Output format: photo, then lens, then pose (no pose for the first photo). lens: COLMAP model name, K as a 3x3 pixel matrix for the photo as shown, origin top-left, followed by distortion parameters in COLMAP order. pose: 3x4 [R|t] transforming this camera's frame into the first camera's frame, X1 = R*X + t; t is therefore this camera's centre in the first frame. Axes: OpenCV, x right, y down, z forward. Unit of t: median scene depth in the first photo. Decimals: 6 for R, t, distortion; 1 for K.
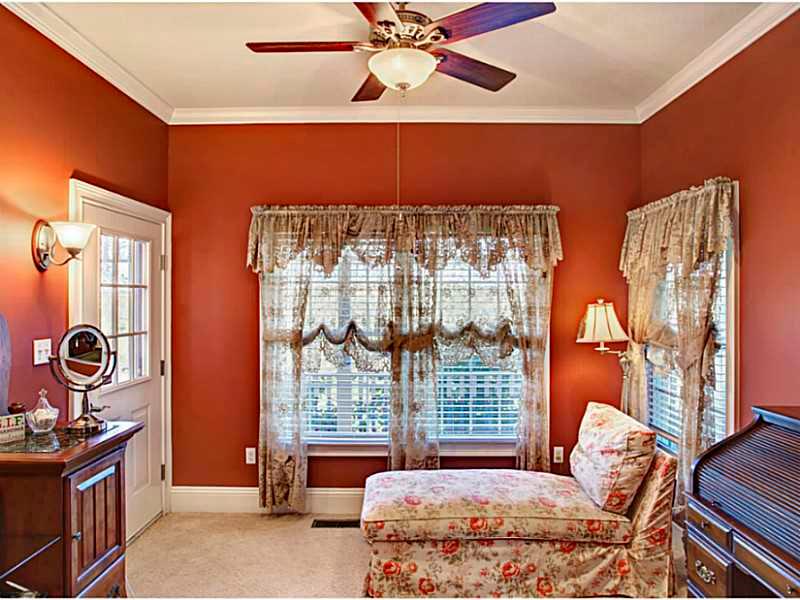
lens RADIAL K [[501.6, 0, 400.0], [0, 501.6, 300.0], [0, 0, 1]] dist [-0.057793, -0.001267]
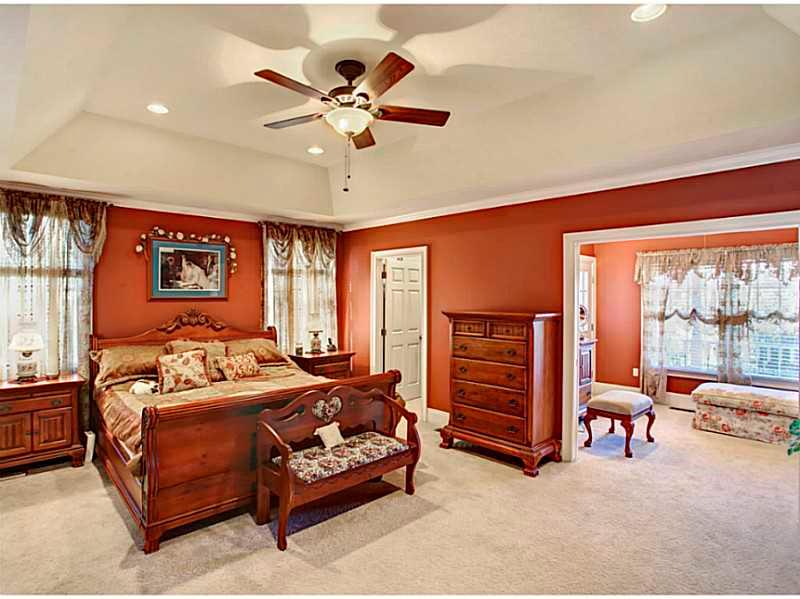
lens RADIAL K [[423.9, 0, 373.0], [0, 423.9, 294.8], [0, 0, 1]] dist [-0.058696, 0.025332]
pose [[0.672555, -0.000687, -0.740047, 0.256905], [-0.004379, 0.999978, -0.004908, 0.003177], [0.740034, 0.006541, 0.672538, -1.028685]]
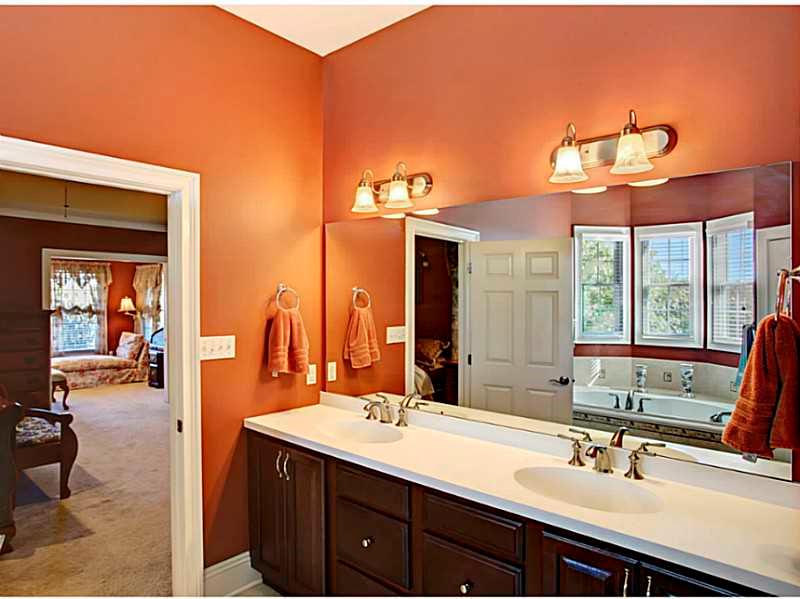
lens RADIAL K [[501.6, 0, 400.0], [0, 501.6, 299.5], [0, 0, 1]] dist [-0.057793, -0.001267]
pose [[0.609737, 0.003246, 0.792597, -0.875458], [-0.006720, 0.999977, 0.001074, -0.000331], [-0.792576, -0.005981, 0.609744, -1.964303]]
